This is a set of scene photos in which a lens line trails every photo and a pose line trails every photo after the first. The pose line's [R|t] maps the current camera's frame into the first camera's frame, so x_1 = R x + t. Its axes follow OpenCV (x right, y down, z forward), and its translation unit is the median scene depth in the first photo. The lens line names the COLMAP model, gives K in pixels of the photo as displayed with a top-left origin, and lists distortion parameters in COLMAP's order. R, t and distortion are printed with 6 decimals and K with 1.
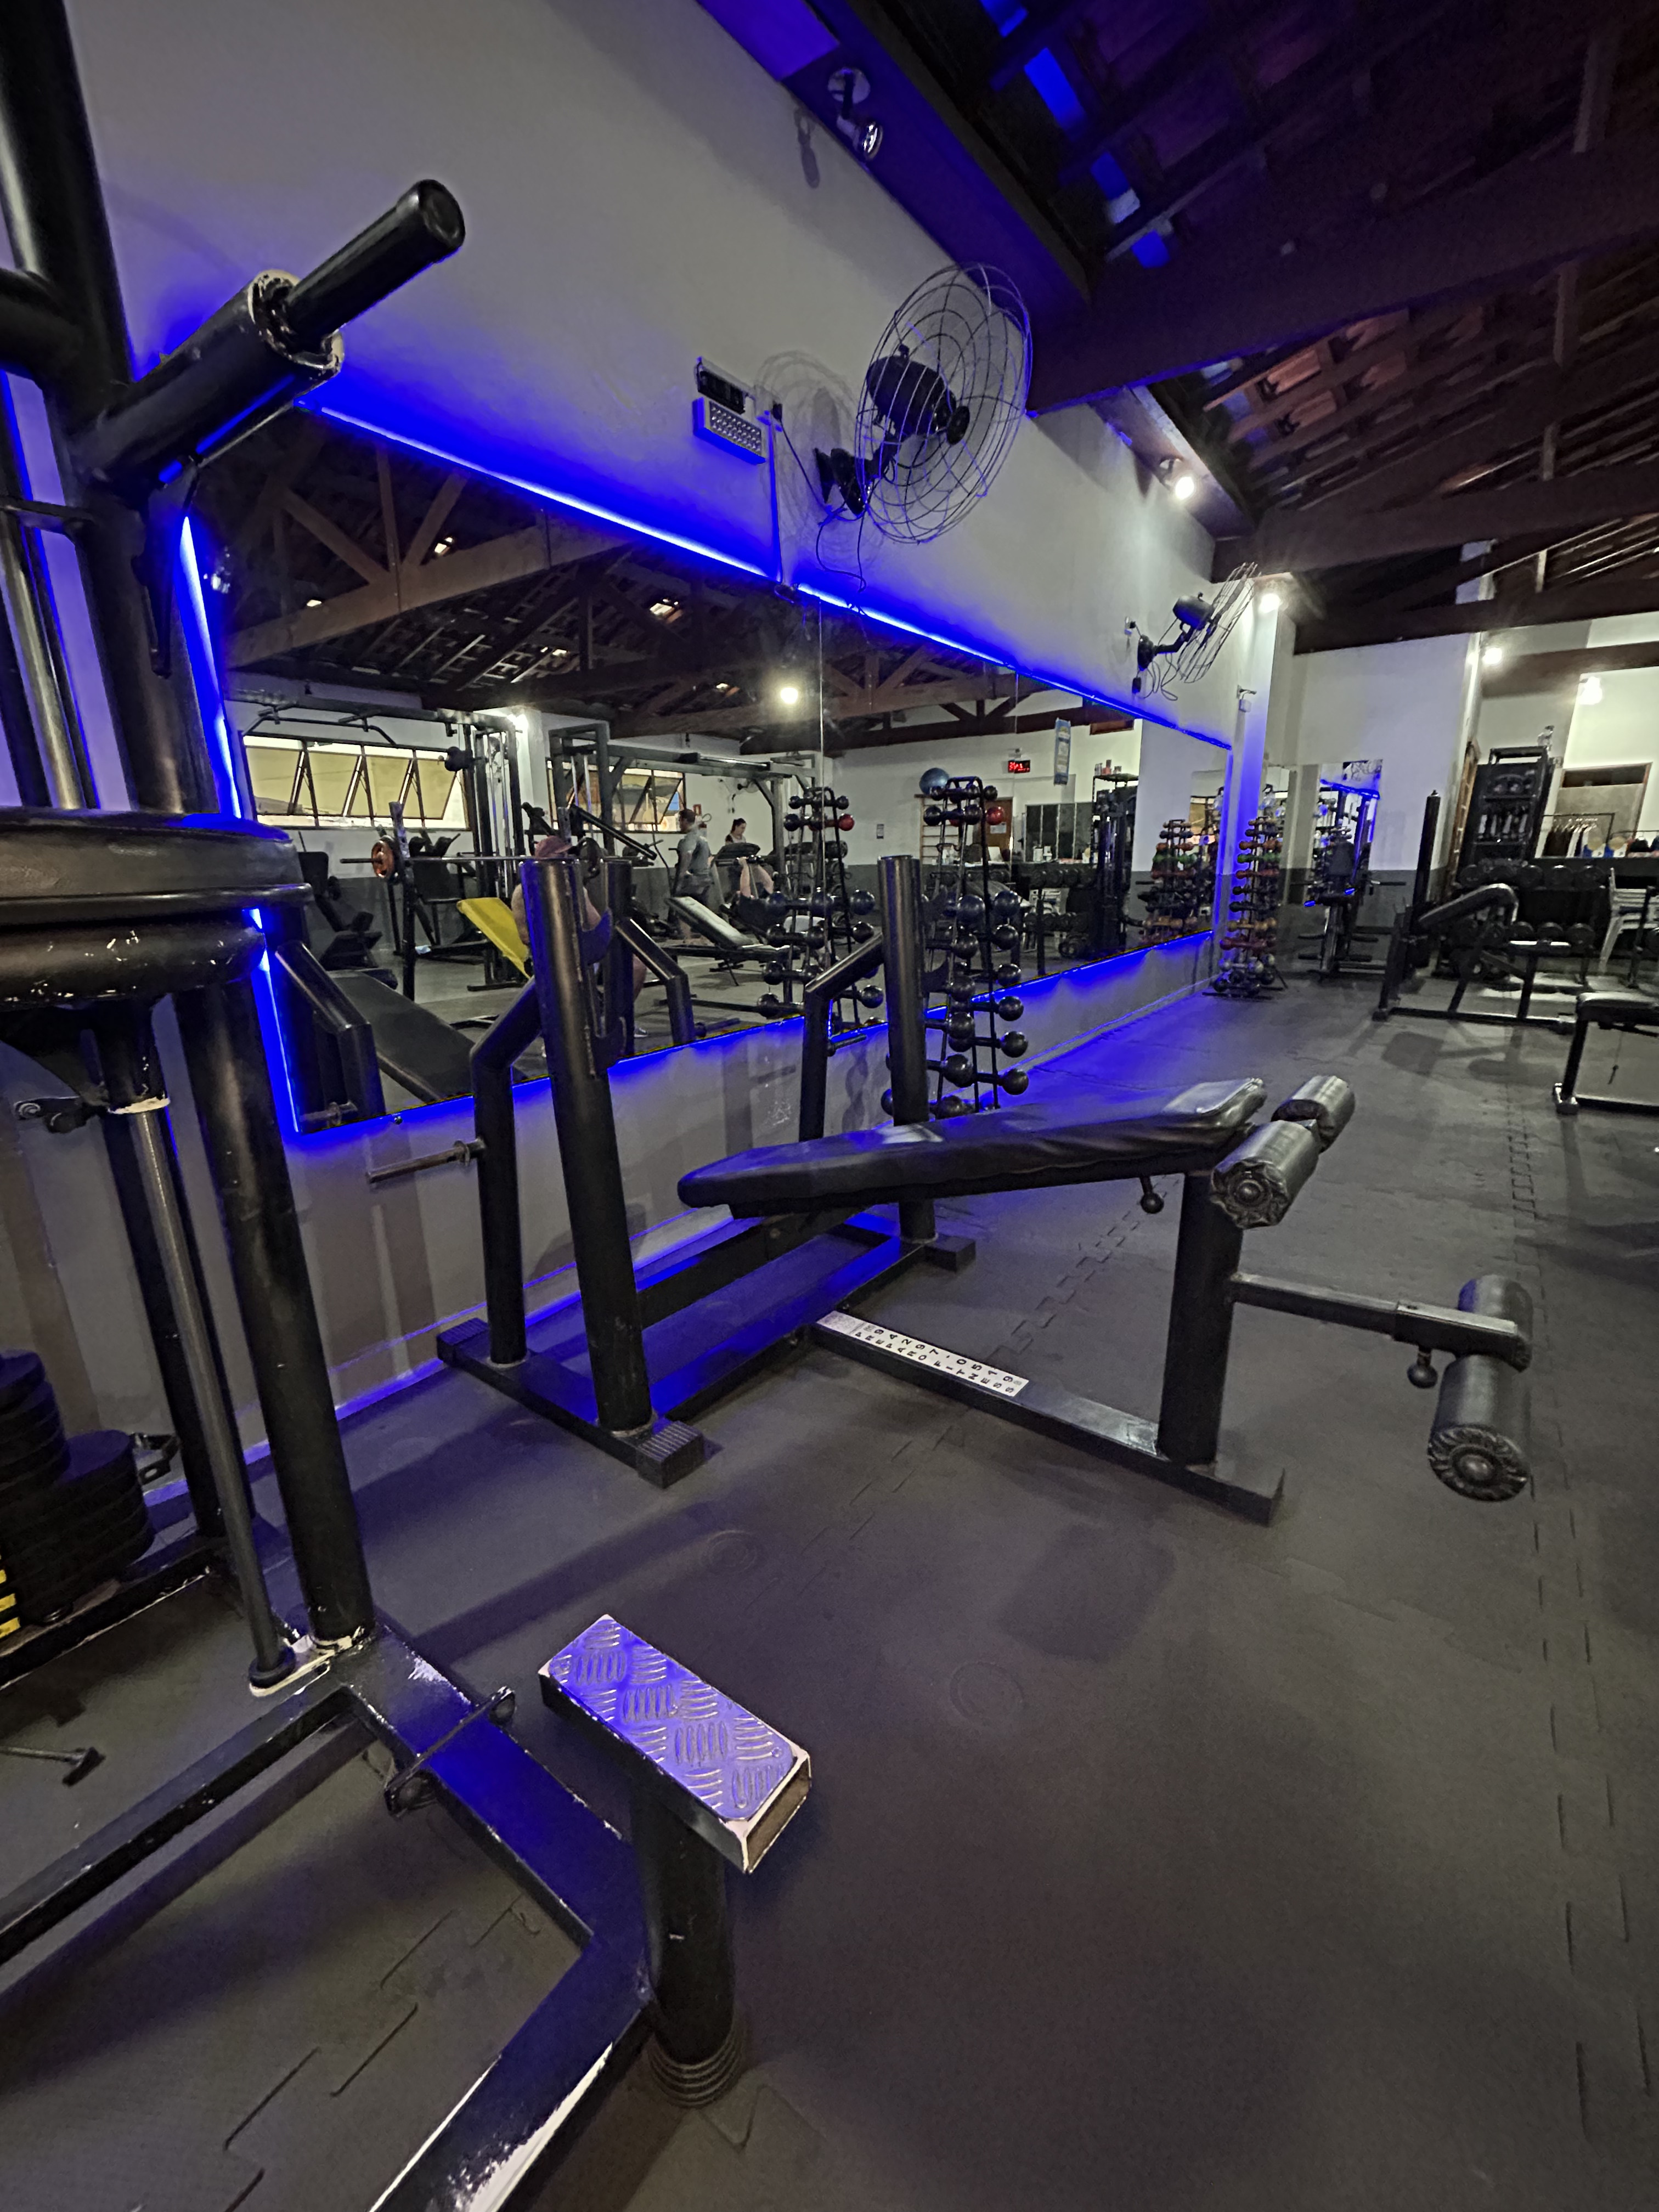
lens RADIAL K [[898.3, 0, 829.5], [0, 898.3, 1106.0], [0, 0, 1]] dist [-0.000641, -0.000030]
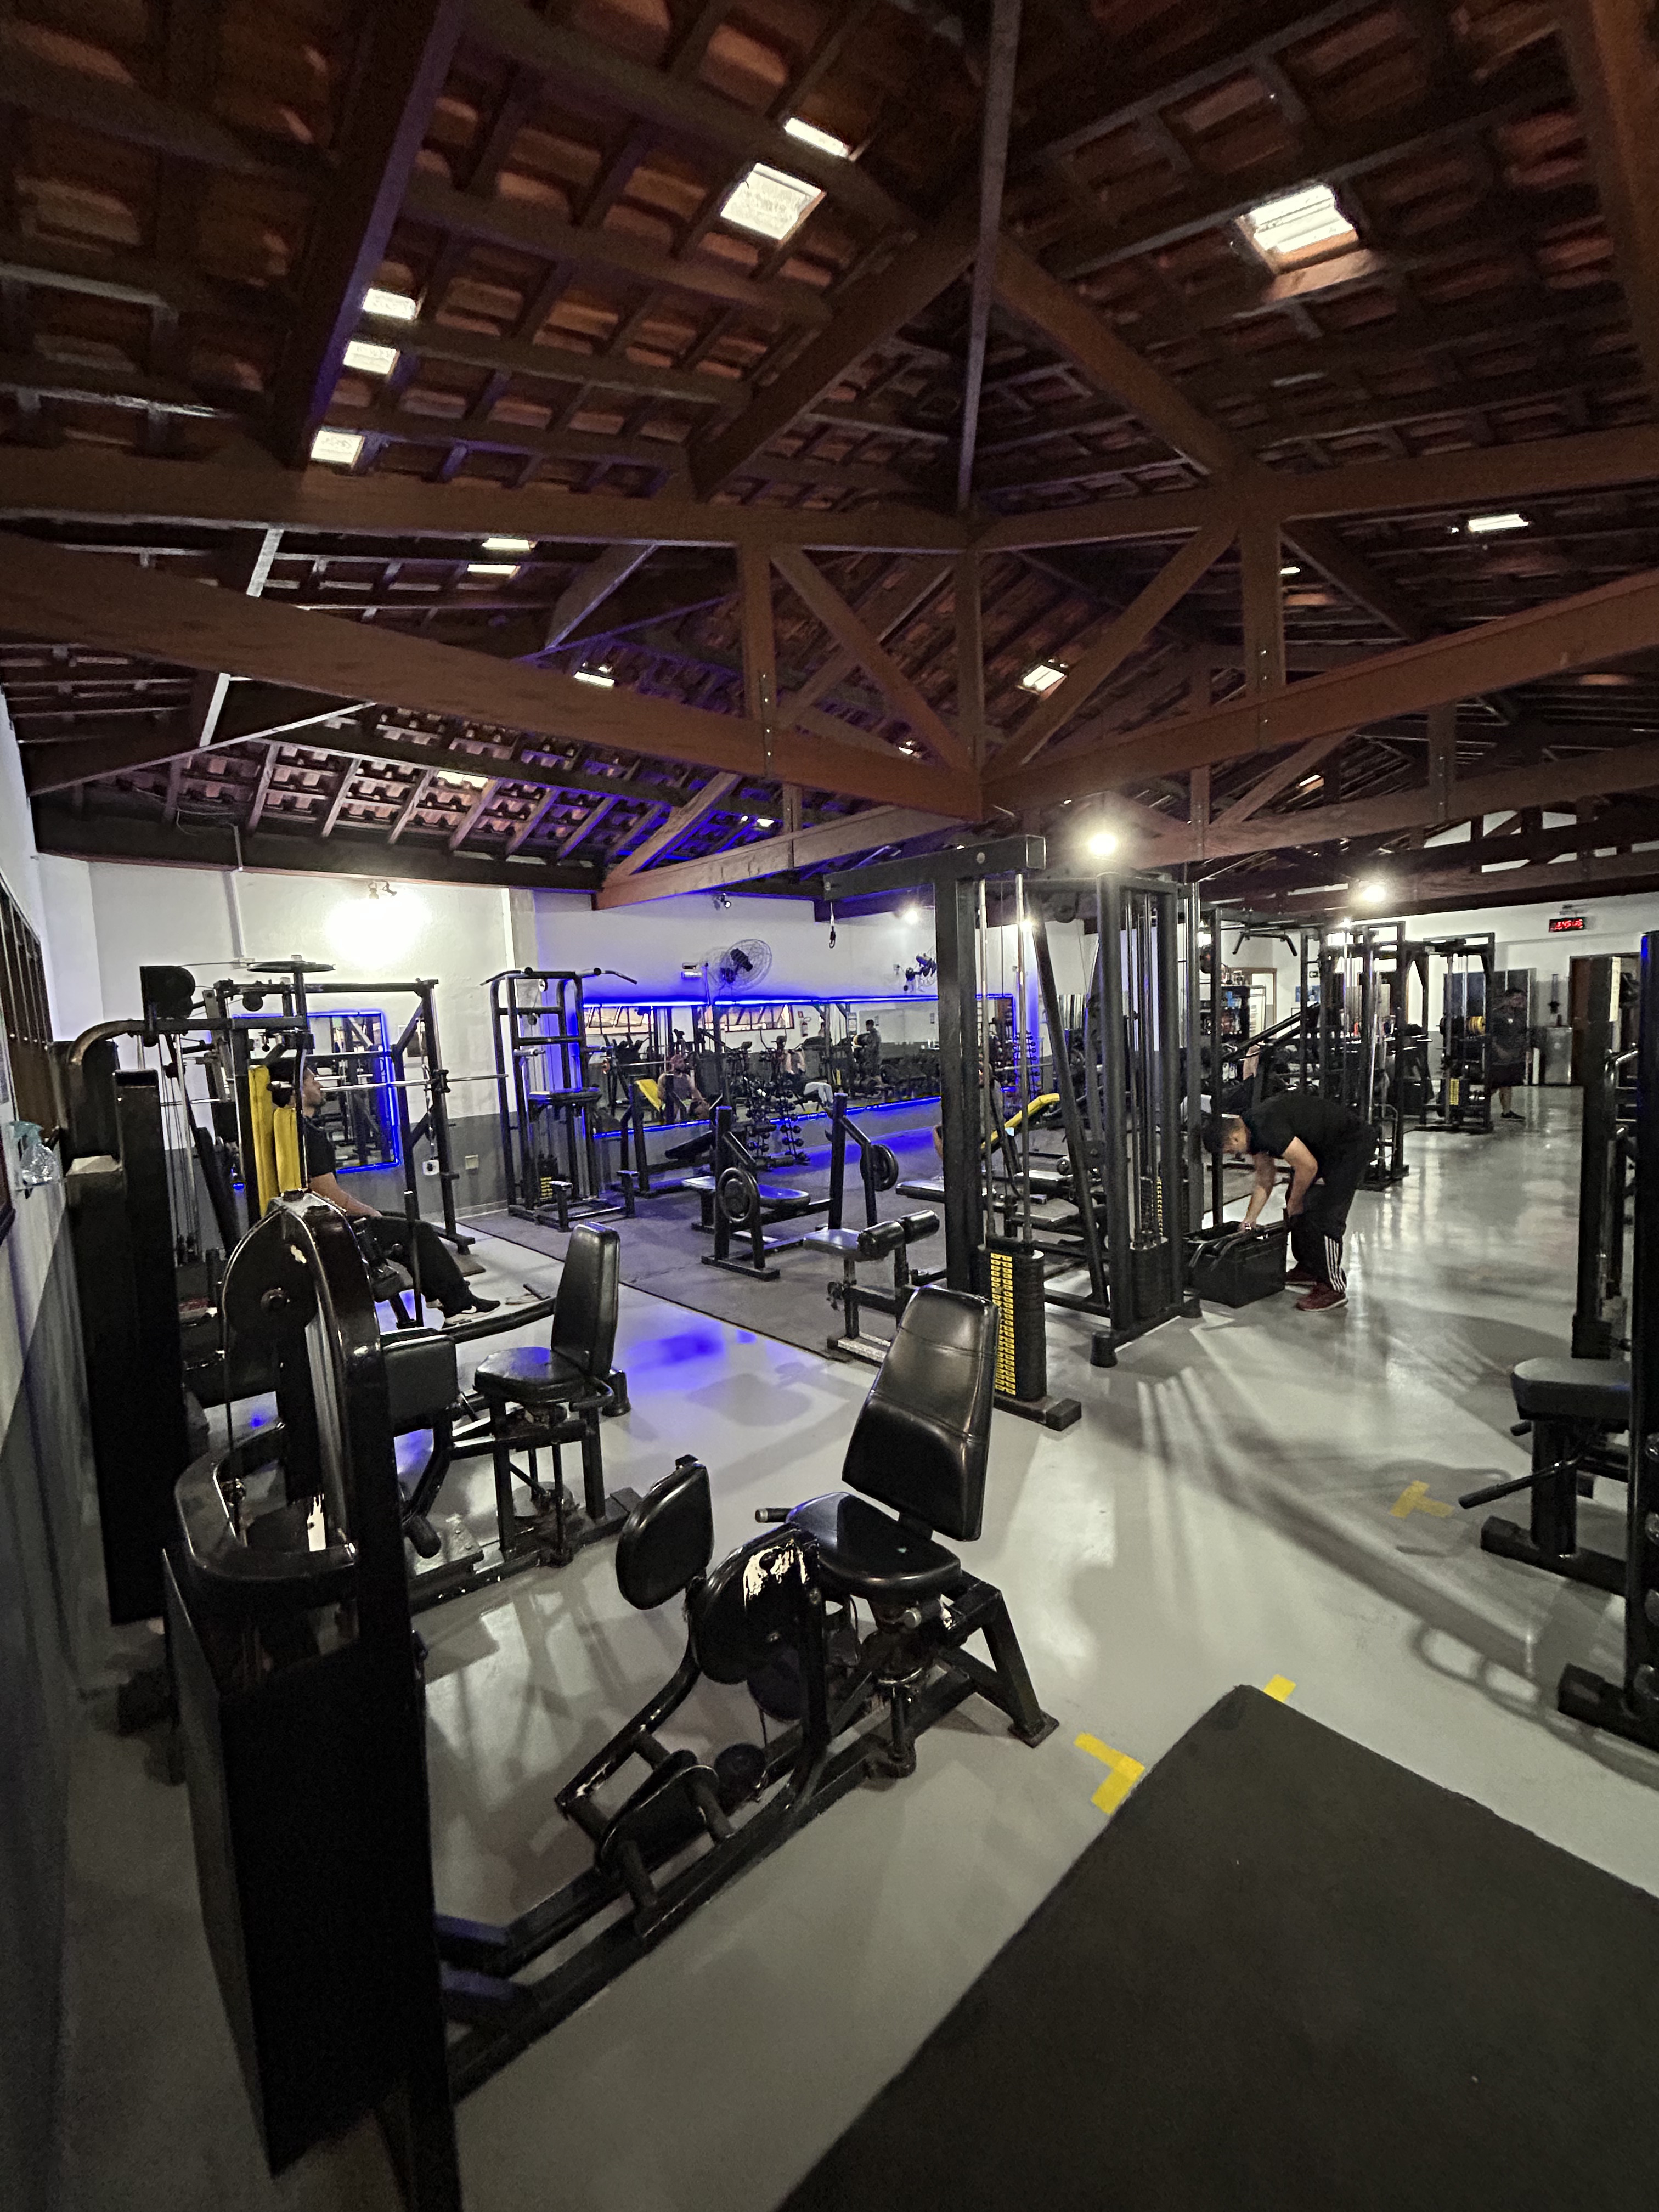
lens RADIAL K [[898.3, 0, 829.5], [0, 898.3, 1106.0], [0, 0, 1]] dist [-0.000641, -0.000030]
pose [[0.979189, 0.008558, -0.202769, 0.389139], [-0.044431, 0.983913, -0.173033, 0.153103], [0.198026, 0.178441, 0.963818, -0.790773]]
